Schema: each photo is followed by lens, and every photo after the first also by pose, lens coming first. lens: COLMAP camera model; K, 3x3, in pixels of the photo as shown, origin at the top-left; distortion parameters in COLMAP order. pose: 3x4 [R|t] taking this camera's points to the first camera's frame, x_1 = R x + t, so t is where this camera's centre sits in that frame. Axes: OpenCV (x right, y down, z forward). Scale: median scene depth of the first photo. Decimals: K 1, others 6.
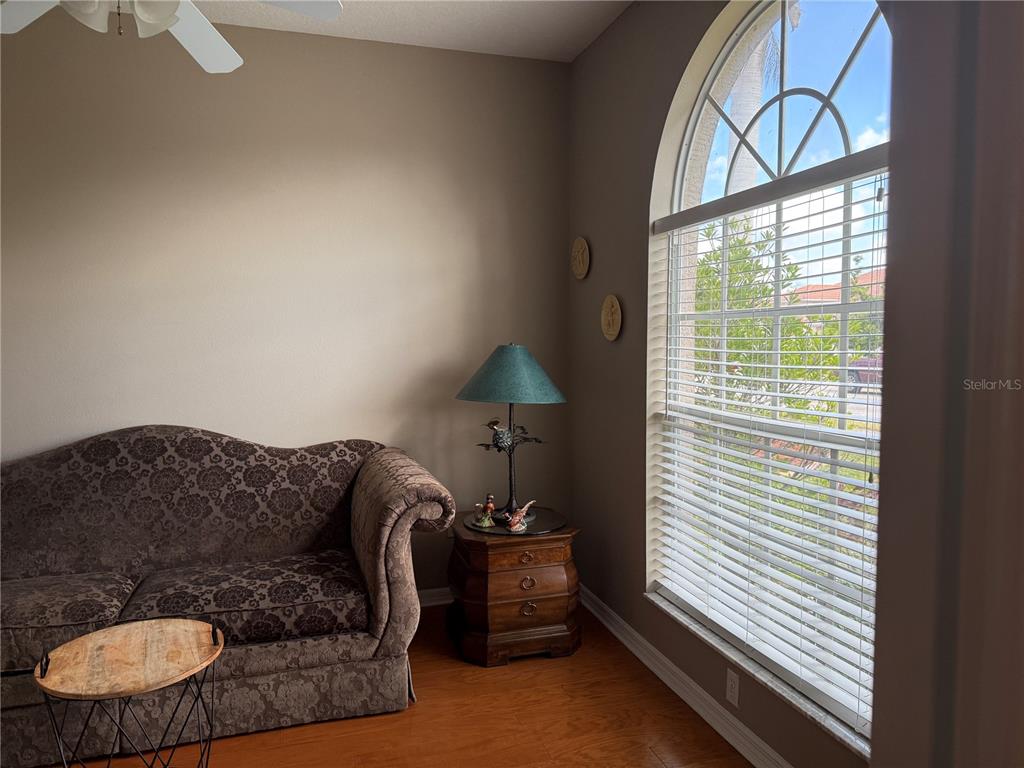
lens RADIAL K [[734.6, 0, 512.0], [0, 734.6, 384.0], [0, 0, 1]] dist [0.145201, -0.164586]
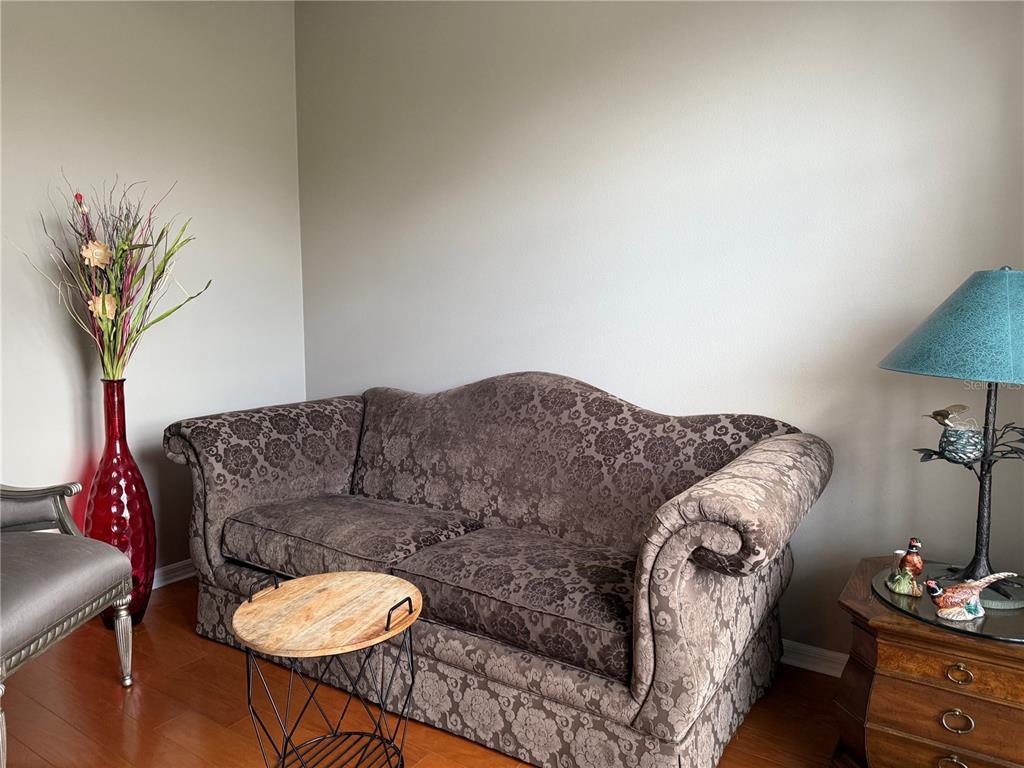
lens RADIAL K [[734.6, 0, 512.0], [0, 734.6, 384.0], [0, 0, 1]] dist [0.145201, -0.164586]
pose [[0.641244, 0.089941, -0.762047, 0.243713], [-0.053348, 0.995929, 0.072654, 0.007051], [0.765480, -0.005935, 0.643432, 0.471780]]
